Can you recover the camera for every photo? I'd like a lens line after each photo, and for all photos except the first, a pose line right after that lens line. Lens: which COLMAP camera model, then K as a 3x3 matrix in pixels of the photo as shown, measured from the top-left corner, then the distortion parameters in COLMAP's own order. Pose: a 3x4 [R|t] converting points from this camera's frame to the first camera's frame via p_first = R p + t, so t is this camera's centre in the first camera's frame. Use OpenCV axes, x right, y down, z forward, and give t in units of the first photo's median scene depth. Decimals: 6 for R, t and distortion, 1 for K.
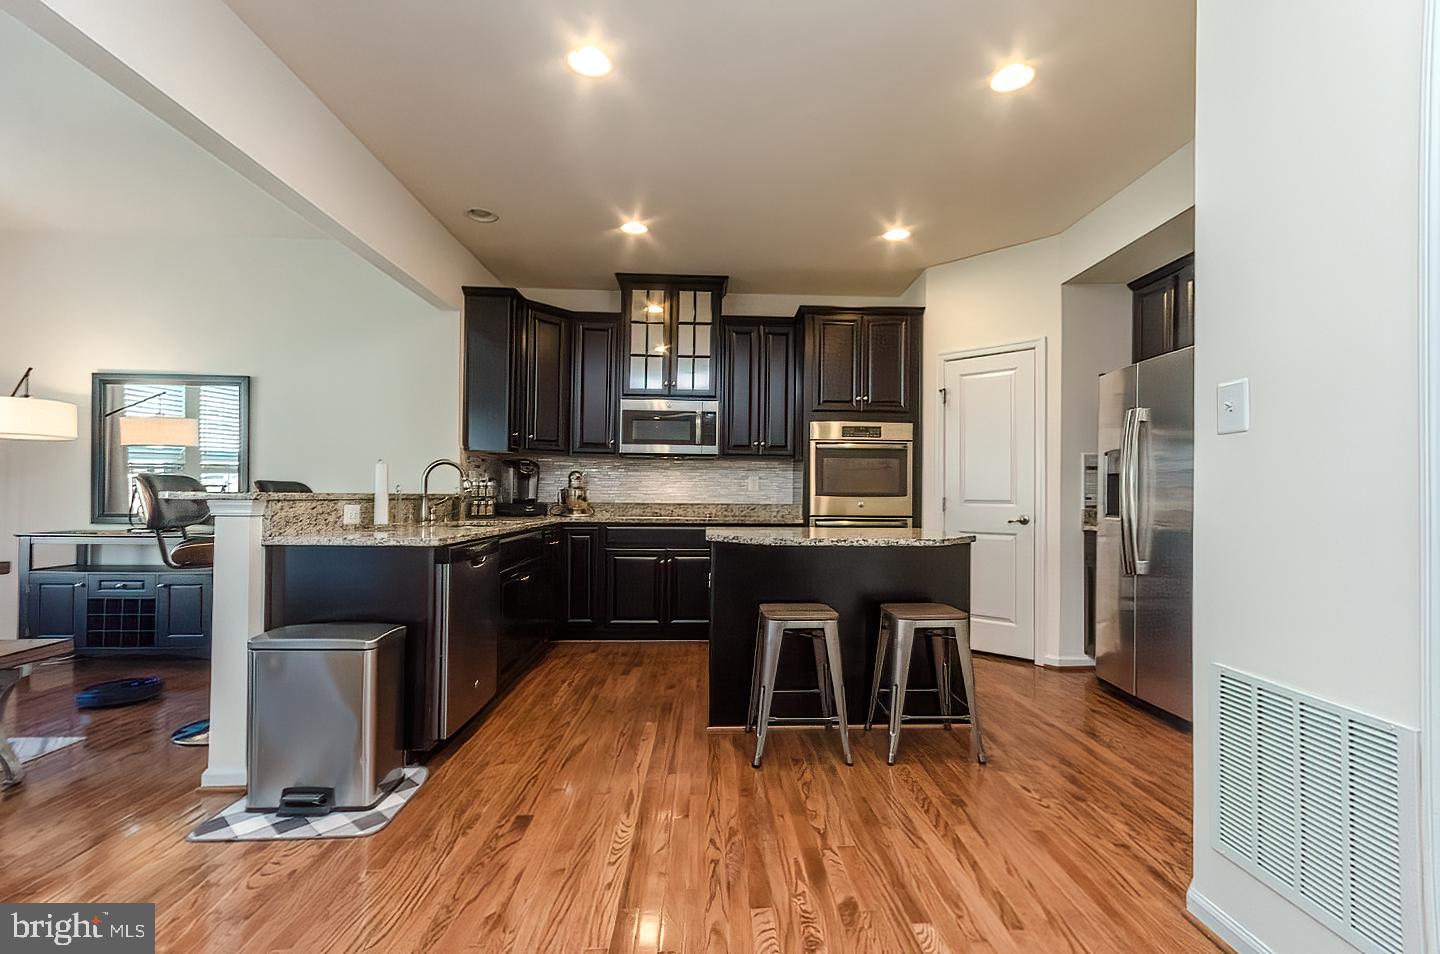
lens RADIAL K [[643.0, 0, 751.3], [0, 643.0, 488.1], [0, 0, 1]] dist [-0.000386, -0.000069]
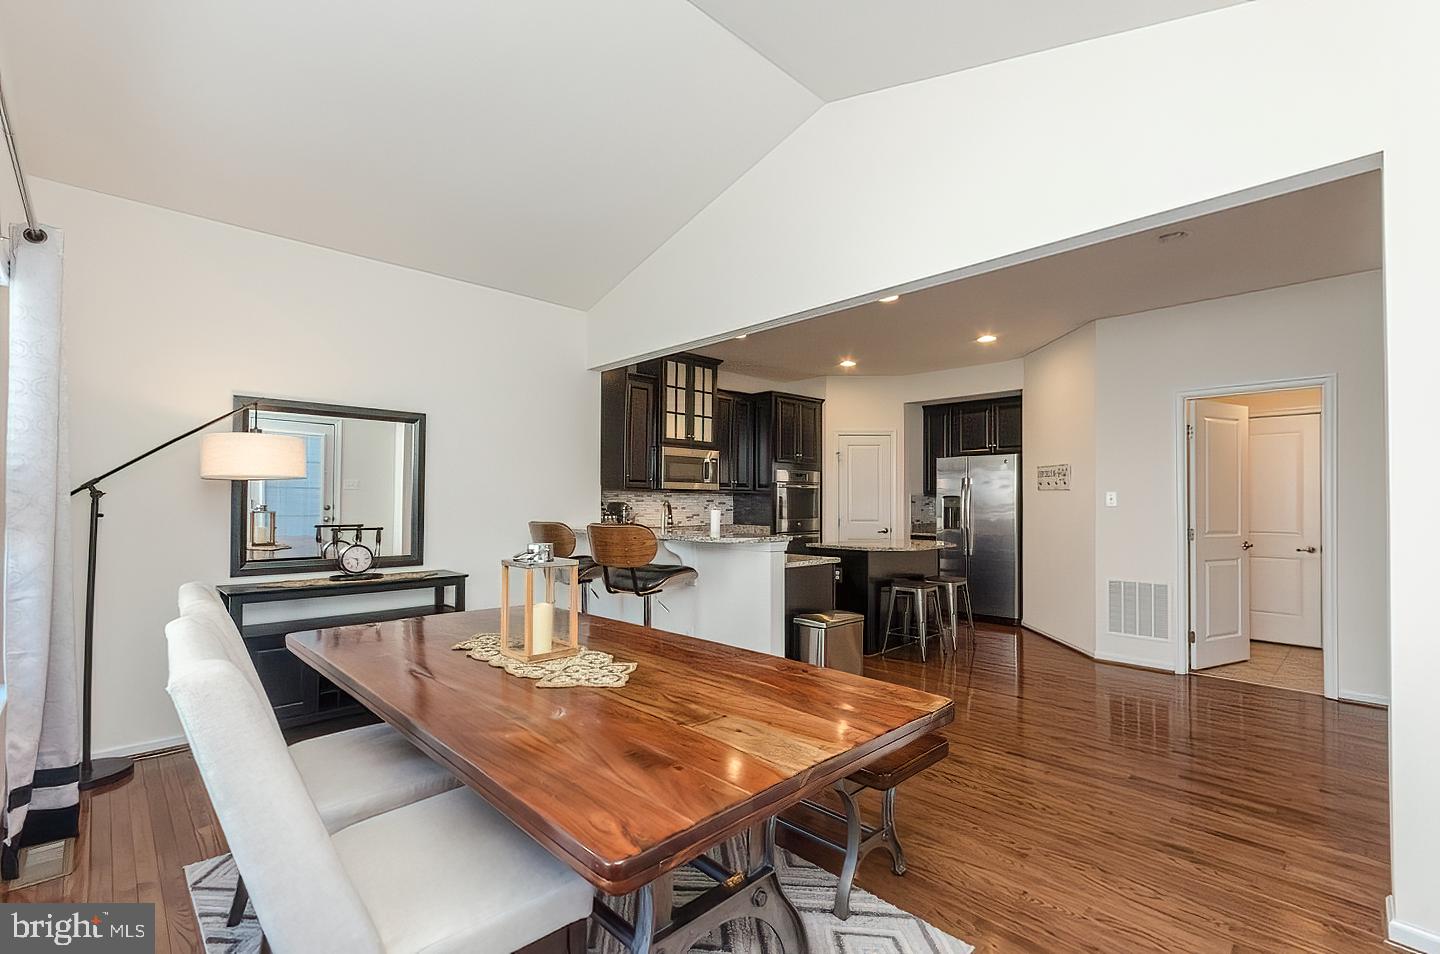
lens RADIAL K [[643.0, 0, 751.3], [0, 643.0, 488.1], [0, 0, 1]] dist [-0.000386, -0.000069]
pose [[0.714425, 0.006018, 0.699686, -0.957364], [-0.006073, 0.999979, -0.002400, -0.053841], [-0.699685, -0.002534, 0.714447, -0.028841]]
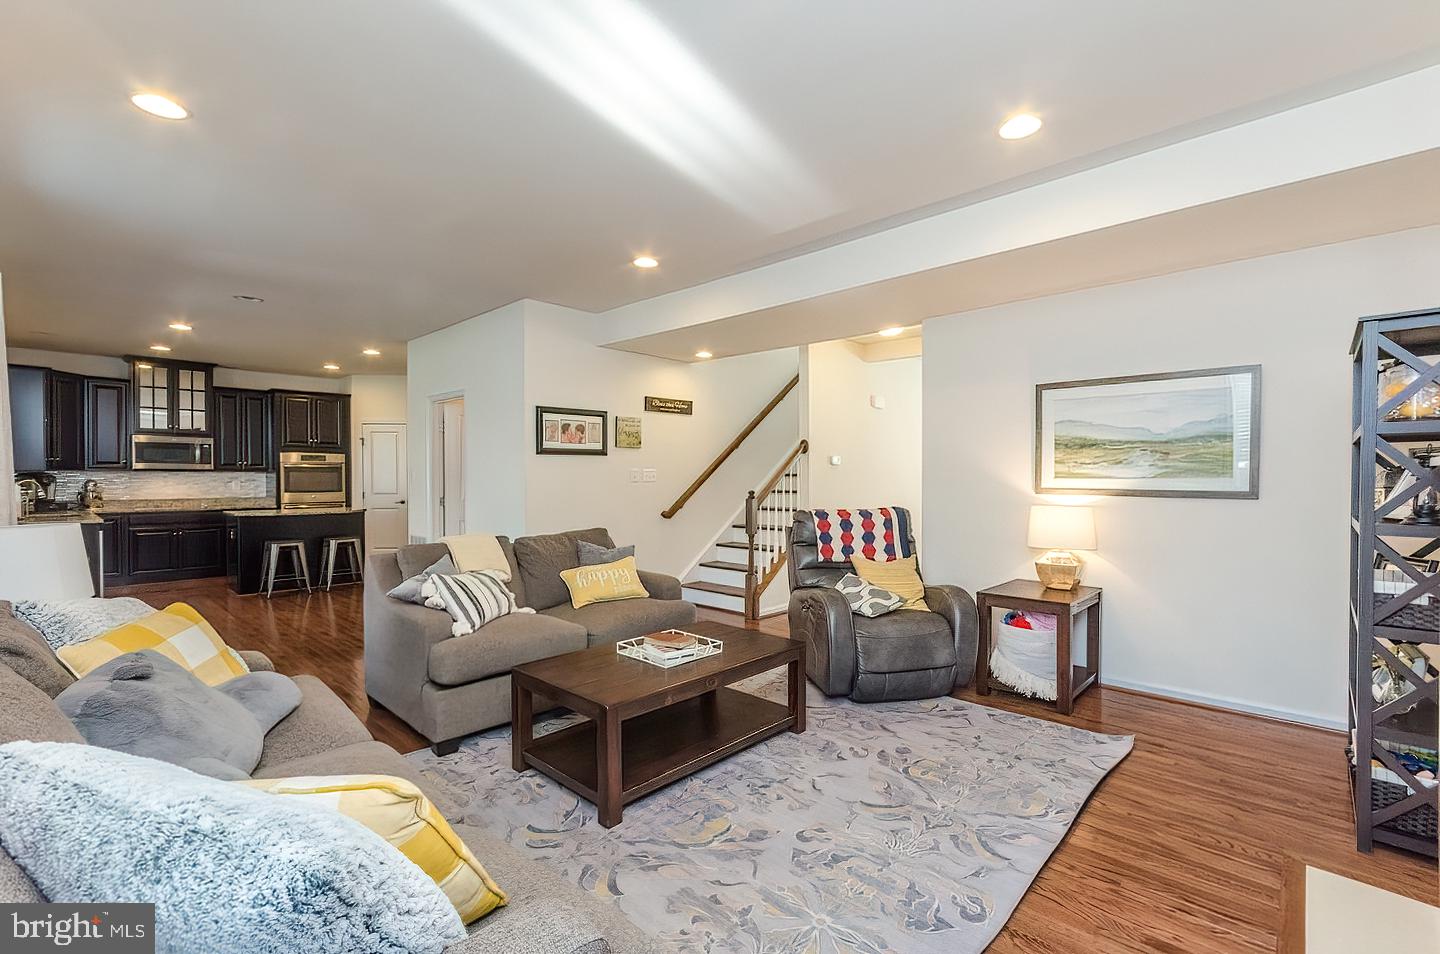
lens RADIAL K [[612.0, 0, 753.0], [0, 612.0, 484.9], [0, 0, 1]] dist [-0.000700, -0.009001]
pose [[0.701934, -0.017190, 0.712035, -0.193012], [0.002464, 0.999761, 0.021708, -0.042951], [-0.712238, -0.013483, 0.701808, -1.137058]]
